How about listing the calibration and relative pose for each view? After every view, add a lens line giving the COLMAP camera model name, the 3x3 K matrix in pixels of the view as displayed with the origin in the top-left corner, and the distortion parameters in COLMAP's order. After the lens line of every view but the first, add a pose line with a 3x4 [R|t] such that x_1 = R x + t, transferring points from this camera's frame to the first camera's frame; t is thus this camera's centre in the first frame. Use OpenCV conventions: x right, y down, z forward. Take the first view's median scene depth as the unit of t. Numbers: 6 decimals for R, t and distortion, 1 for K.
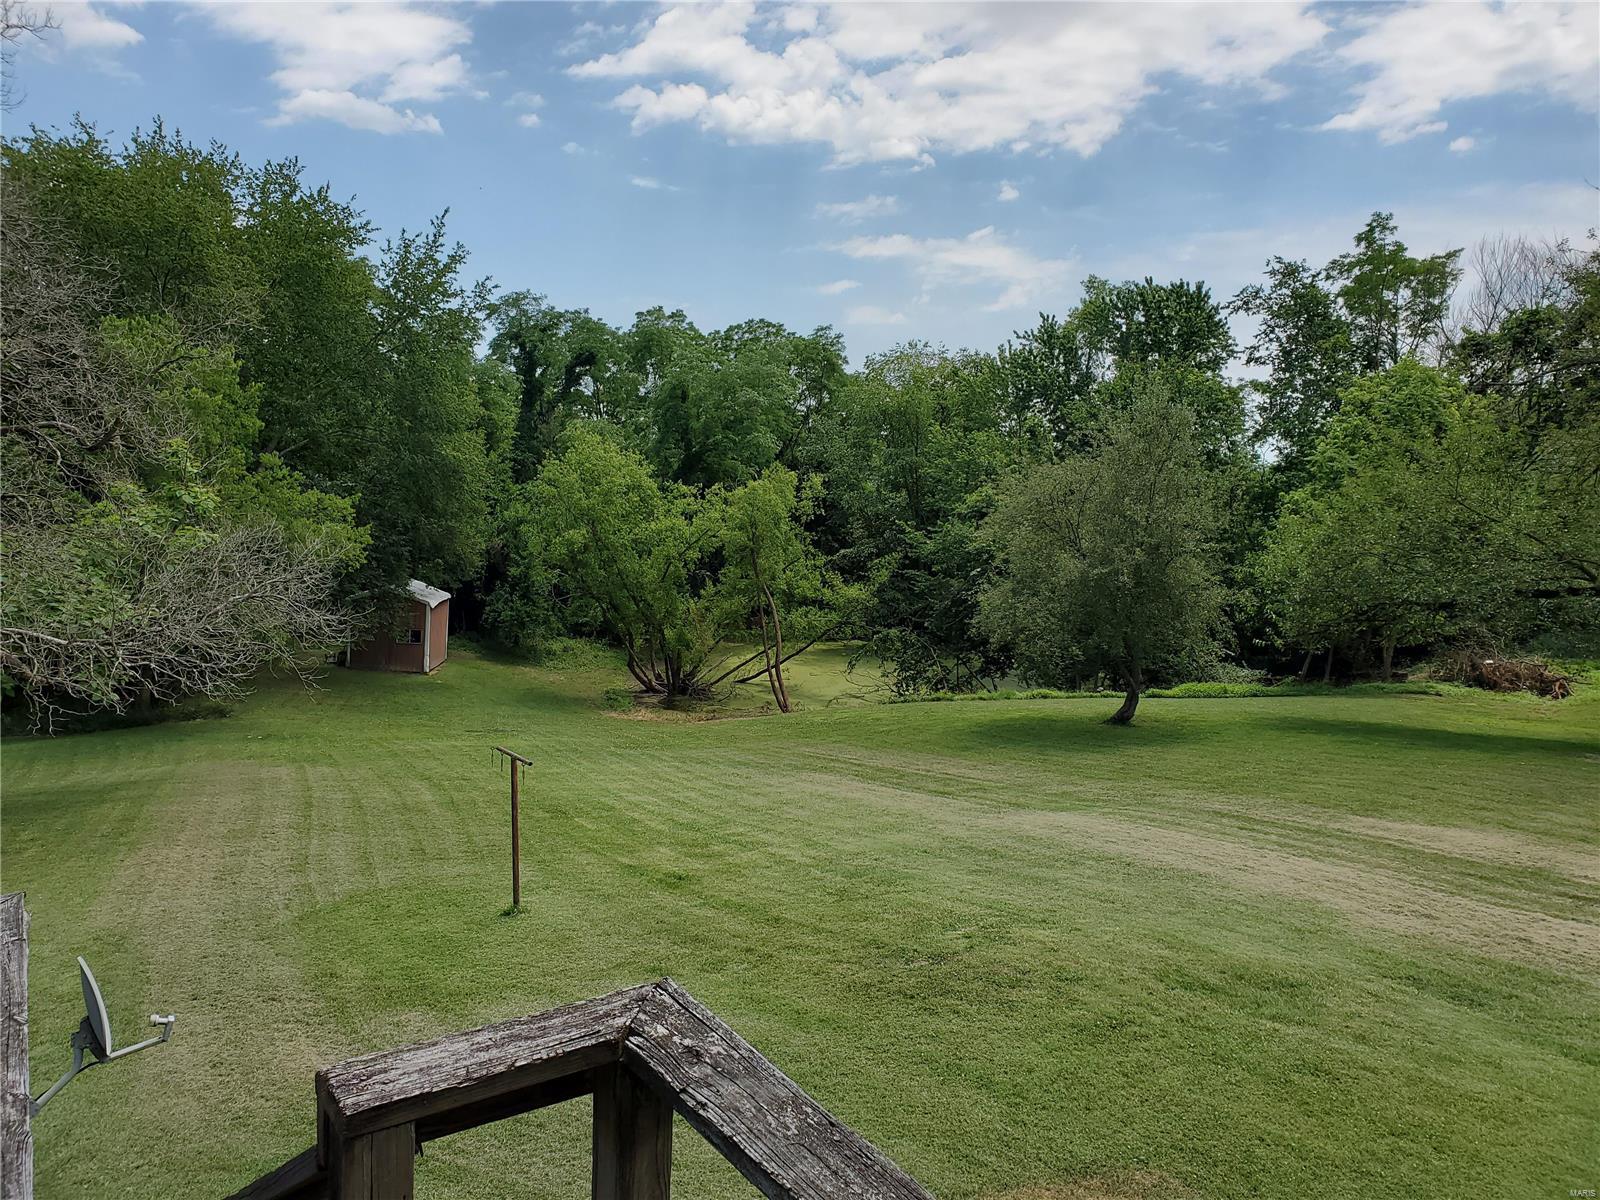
lens RADIAL K [[1226.1, 0, 800.0], [0, 1226.1, 600.0], [0, 0, 1]] dist [0.109815, -0.000659]
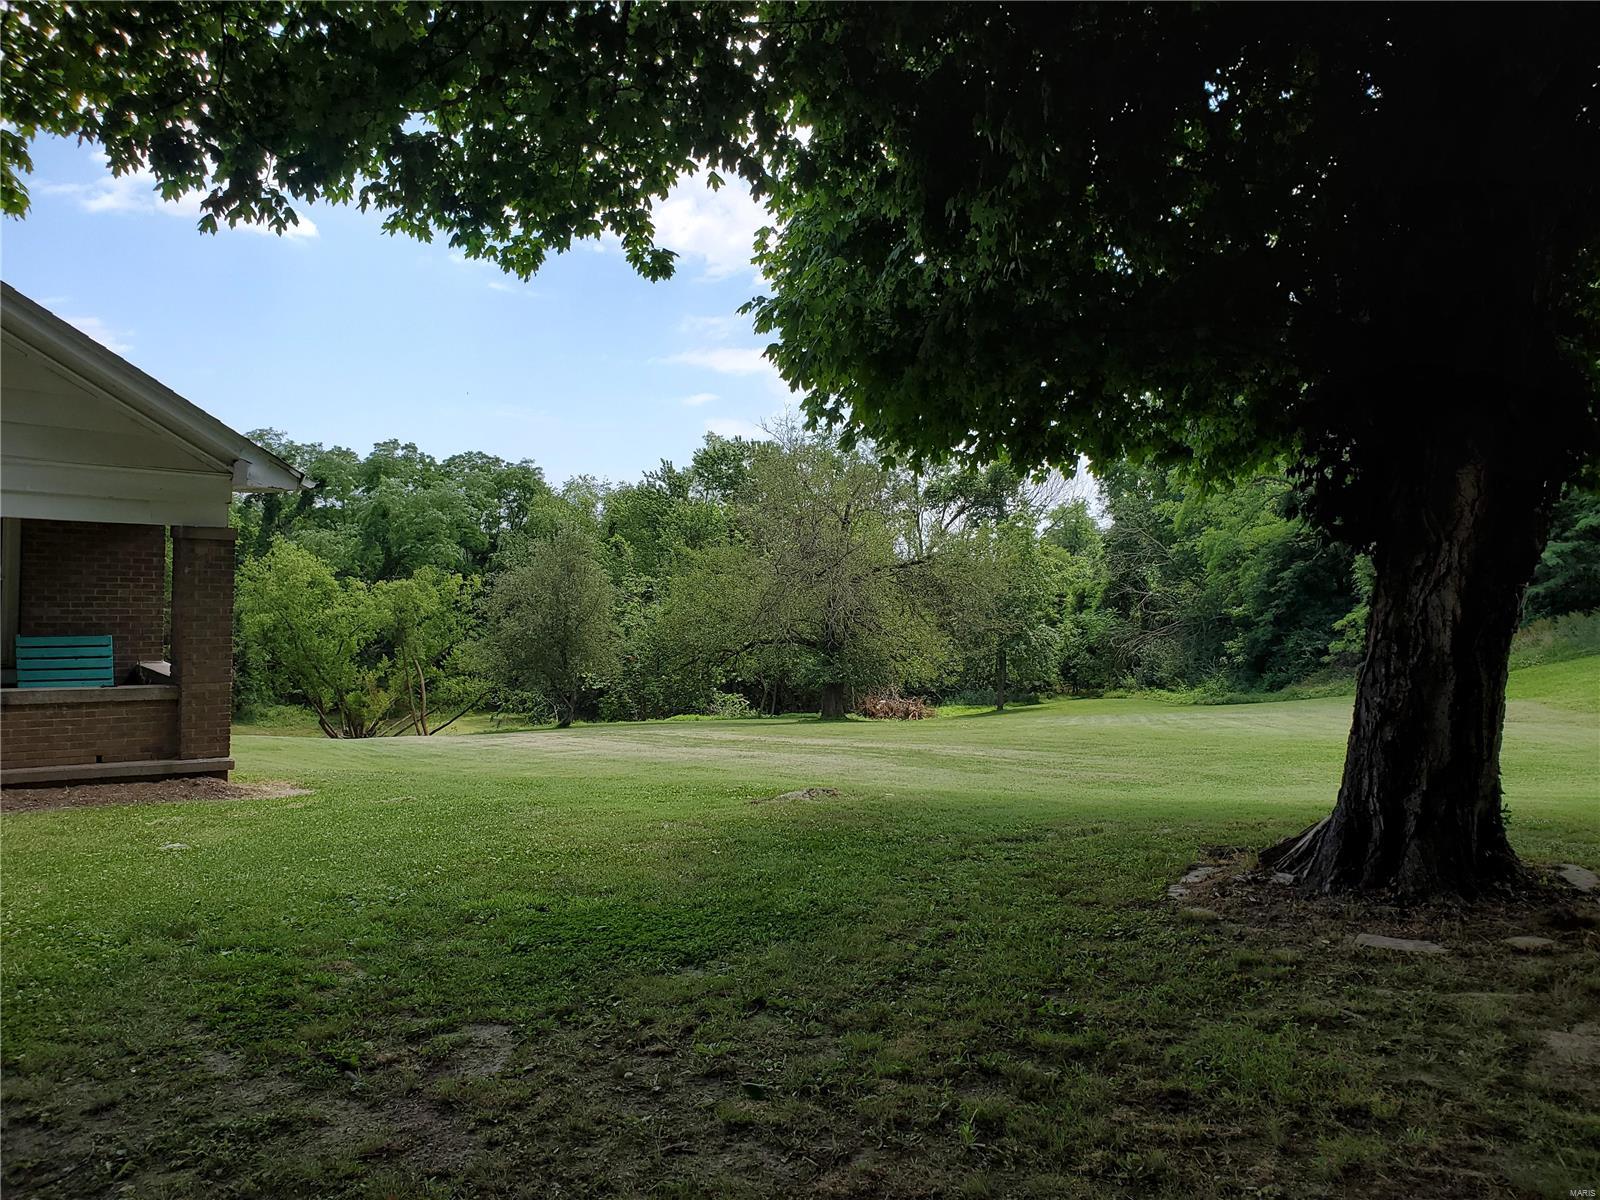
lens RADIAL K [[1226.8, 0, 803.9], [0, 1226.8, 615.4], [0, 0, 1]] dist [-0.026191, 0.052637]
pose [[0.991801, 0.010344, 0.127374, 0.184156], [-0.000346, 0.996932, -0.078266, 0.038991], [-0.127793, 0.077580, 0.988762, -0.312014]]
